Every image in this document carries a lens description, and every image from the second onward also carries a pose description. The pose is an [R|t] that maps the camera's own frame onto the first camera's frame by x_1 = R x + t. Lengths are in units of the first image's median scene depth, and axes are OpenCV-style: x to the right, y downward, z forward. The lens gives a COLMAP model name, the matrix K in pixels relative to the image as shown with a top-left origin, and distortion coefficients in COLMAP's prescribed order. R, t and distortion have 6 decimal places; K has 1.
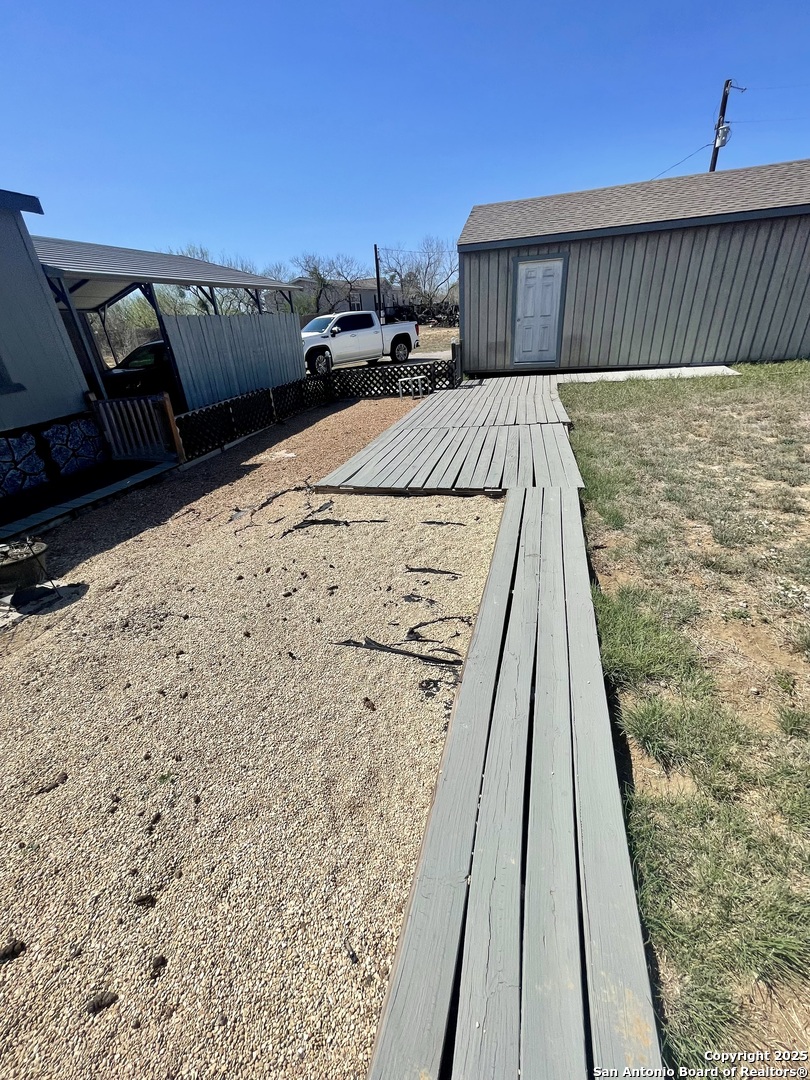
lens RADIAL K [[437.4, 0, 397.3], [0, 437.4, 536.9], [0, 0, 1]] dist [0.000562, -0.000477]
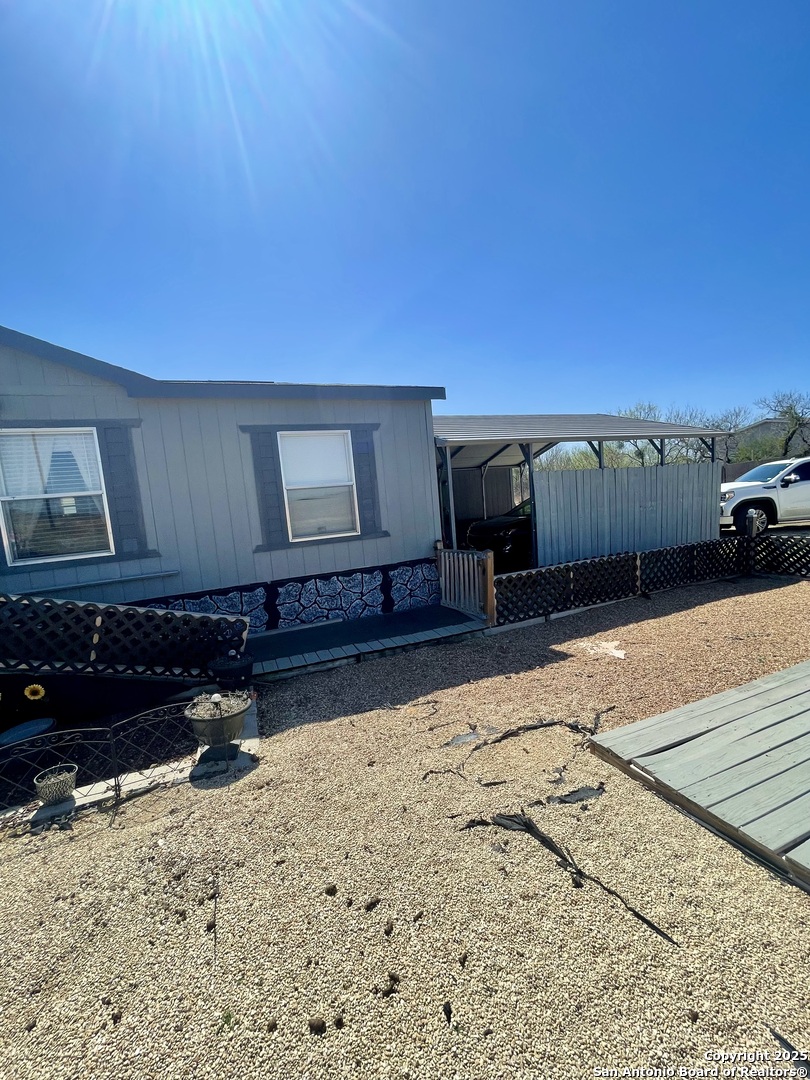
lens RADIAL K [[437.4, 0, 403.1], [0, 437.4, 537.1], [0, 0, 1]] dist [0.000562, -0.000477]
pose [[0.629921, 0.096060, -0.770696, 0.066087], [-0.320026, 0.936266, -0.144873, -0.166450], [0.707660, 0.337902, 0.620516, 0.288581]]
